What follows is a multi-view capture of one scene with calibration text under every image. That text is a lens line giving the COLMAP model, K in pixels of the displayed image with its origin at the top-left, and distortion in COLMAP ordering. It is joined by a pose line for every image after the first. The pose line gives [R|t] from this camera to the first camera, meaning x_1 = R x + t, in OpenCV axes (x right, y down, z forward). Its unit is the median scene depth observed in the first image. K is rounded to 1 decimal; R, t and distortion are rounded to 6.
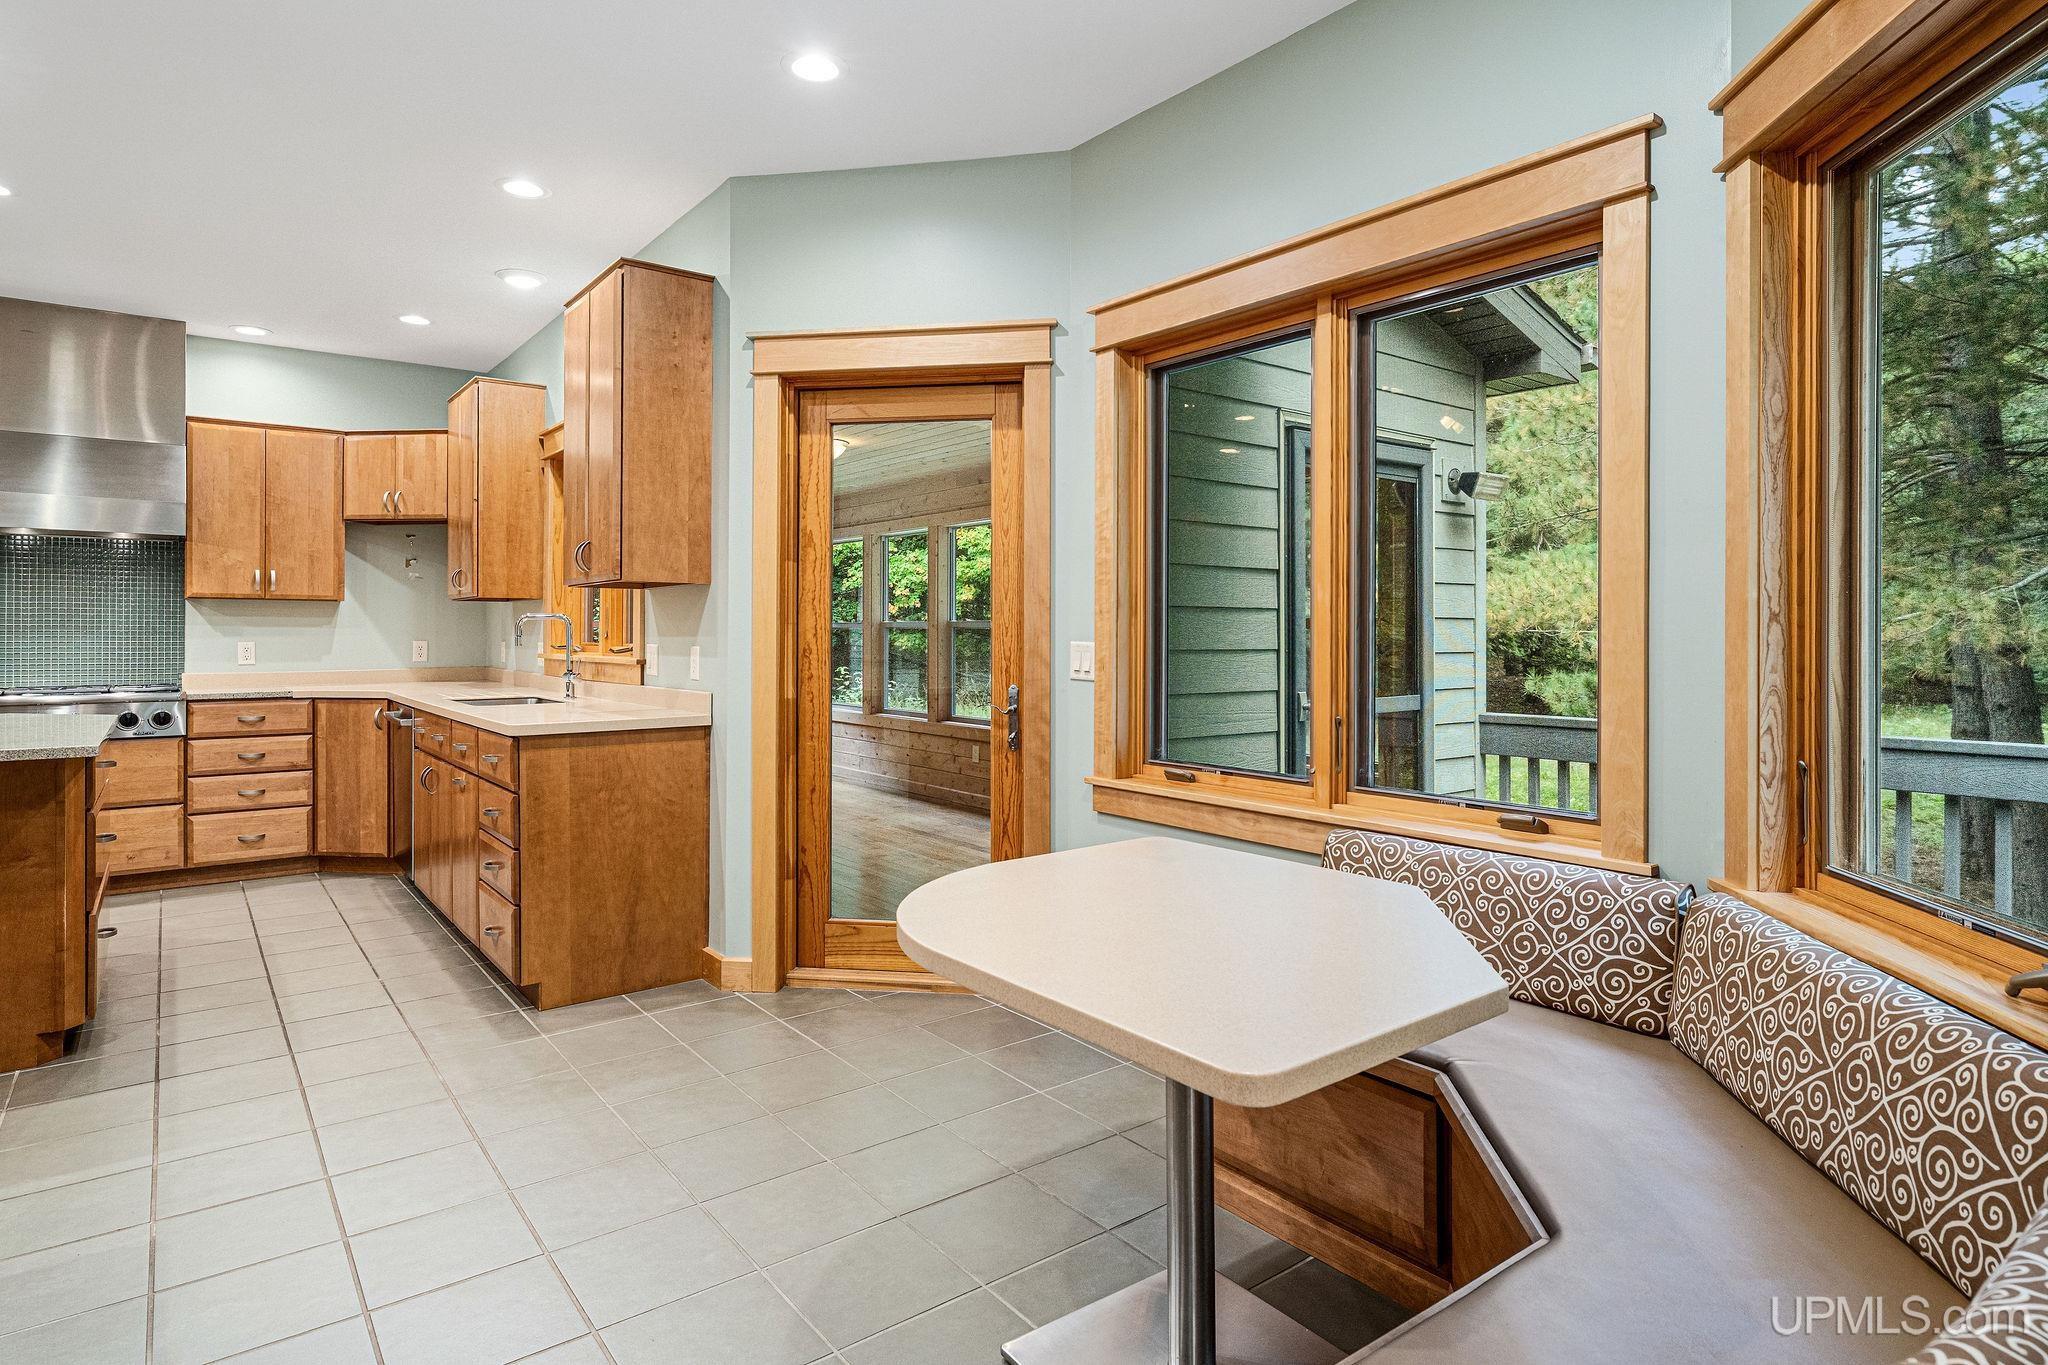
lens RADIAL K [[1113.8, 0, 1002.5], [0, 1113.8, 638.8], [0, 0, 1]] dist [0.013159, -0.002169]
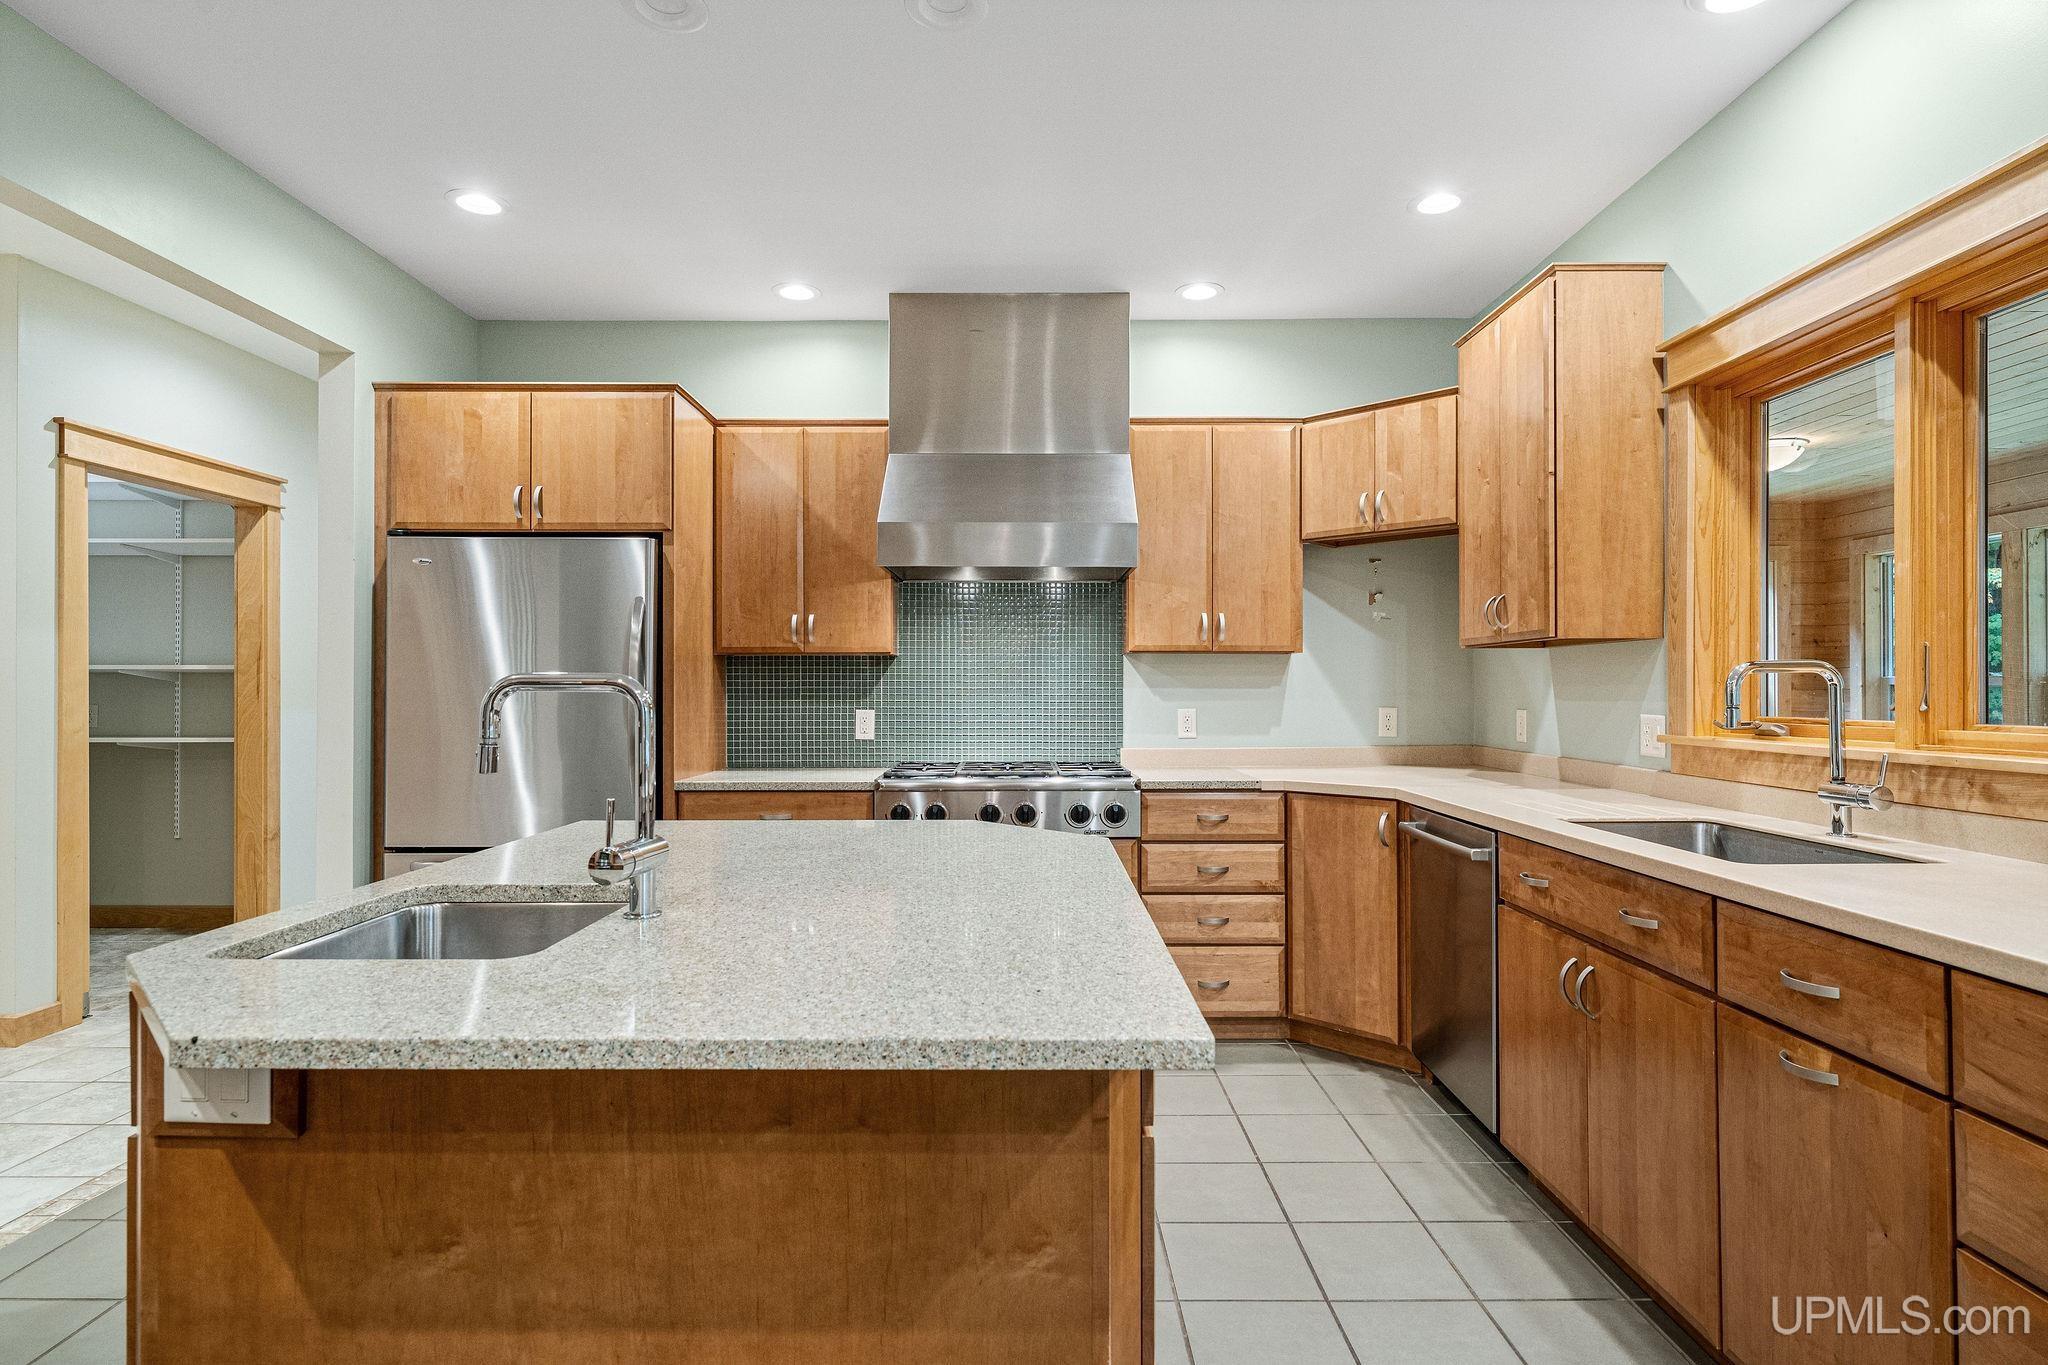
lens RADIAL K [[1061.9, 0, 1022.7], [0, 1061.9, 688.5], [0, 0, 1]] dist [0.002303, 0.000418]
pose [[0.799436, -0.004153, -0.600736, -0.349868], [-0.000687, 0.999969, -0.007828, -0.005444], [0.600750, 0.006671, 0.799409, 0.374056]]
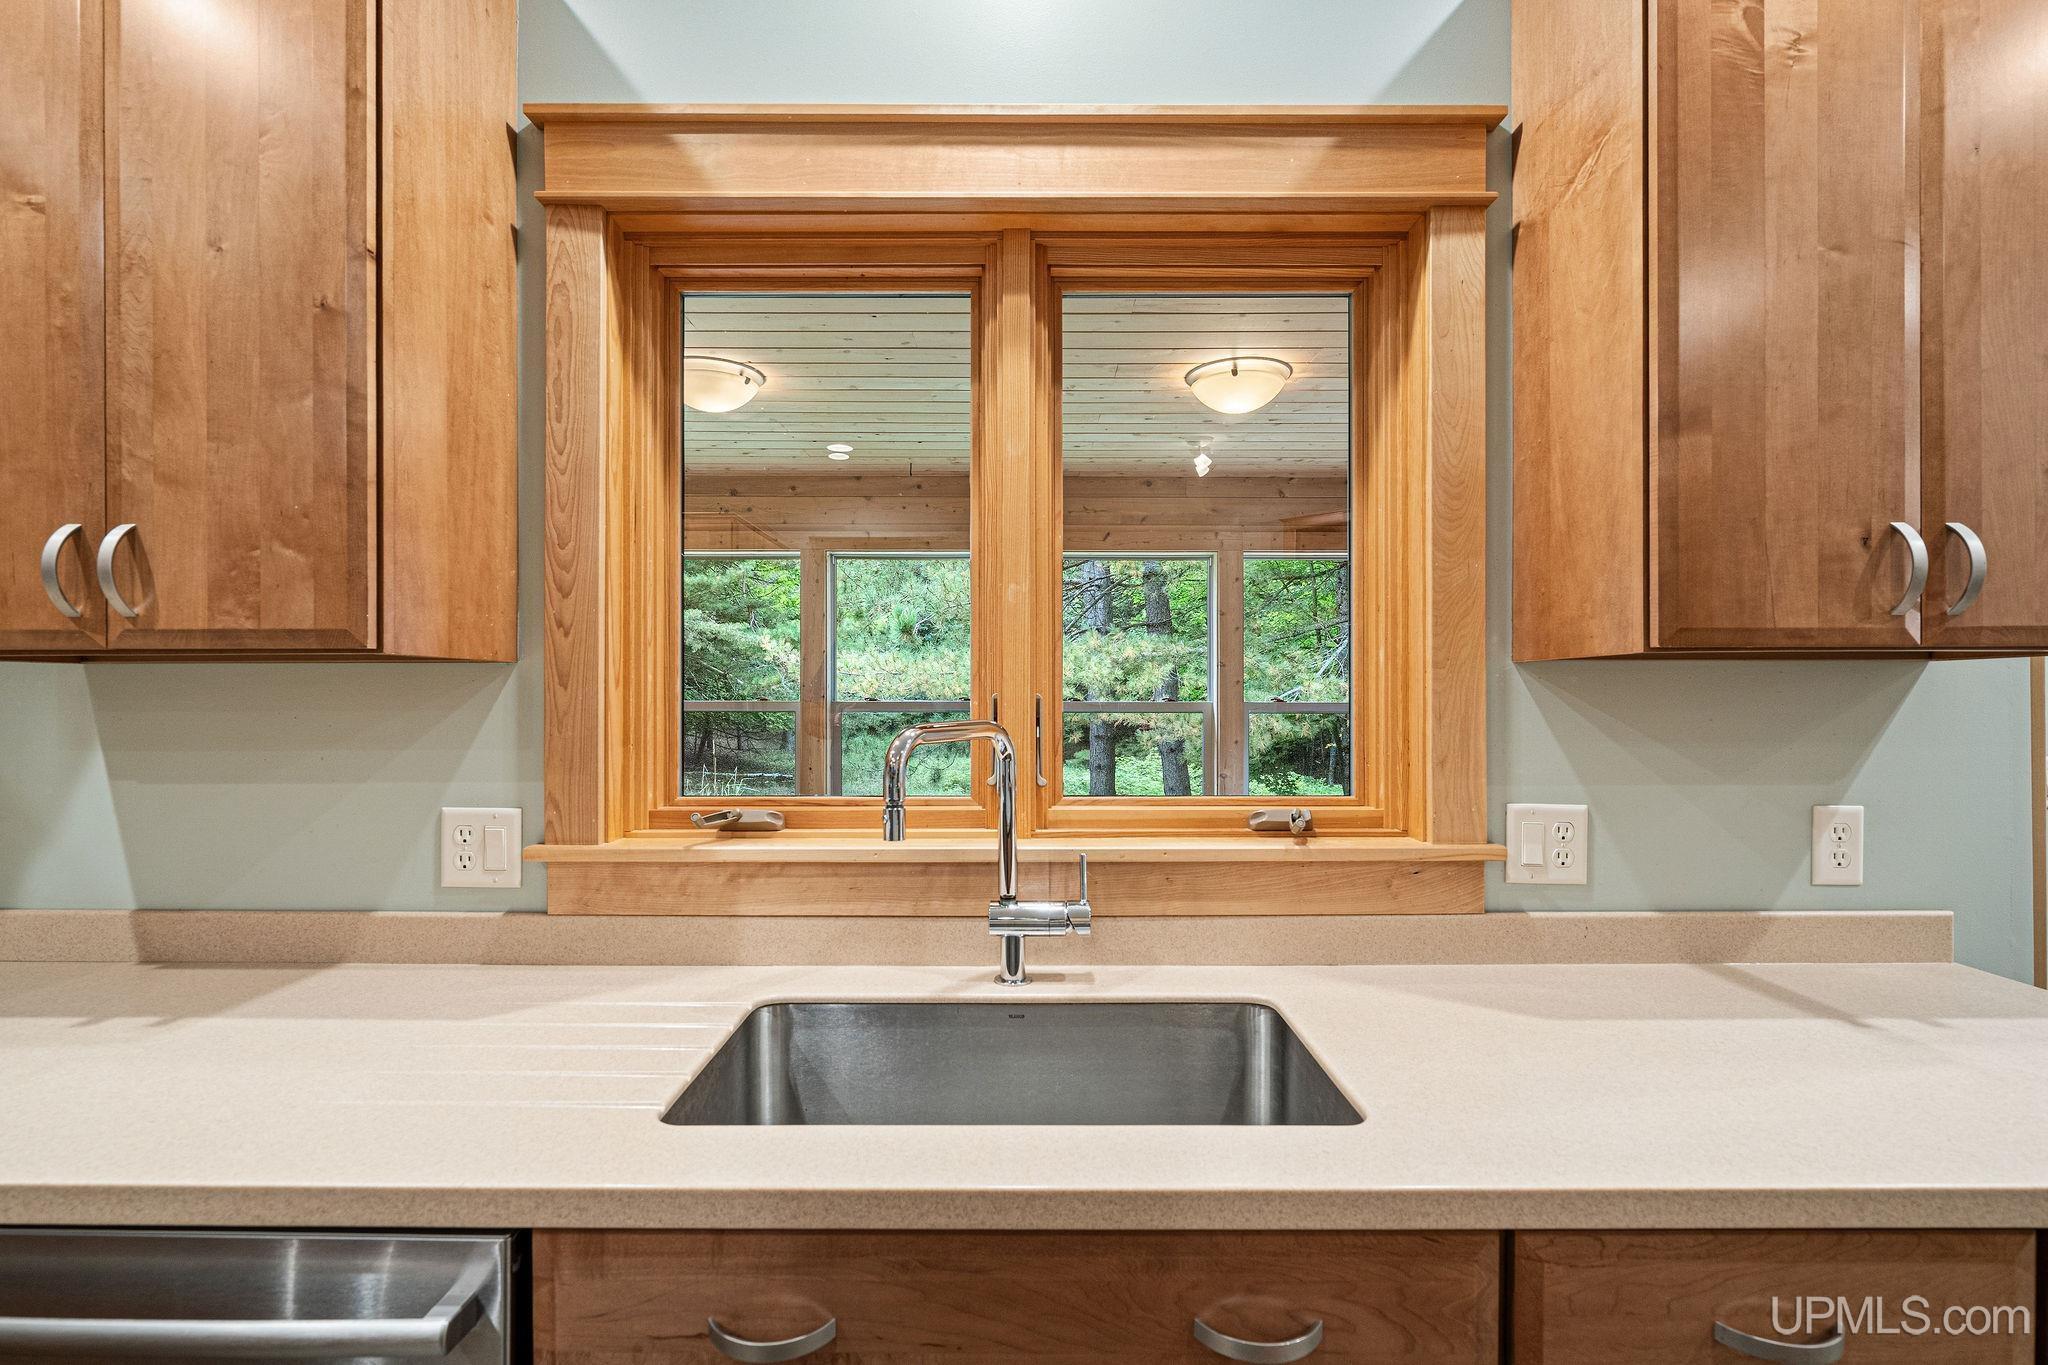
lens RADIAL K [[955.1, 0, 1022.0], [0, 955.1, 698.0], [0, 0, 1]] dist [0.000229, -0.000279]
pose [[0.599954, -0.004991, 0.800019, -0.541517], [0.004537, 0.999986, 0.002836, -0.026293], [-0.800021, 0.001929, 0.599968, 0.742889]]
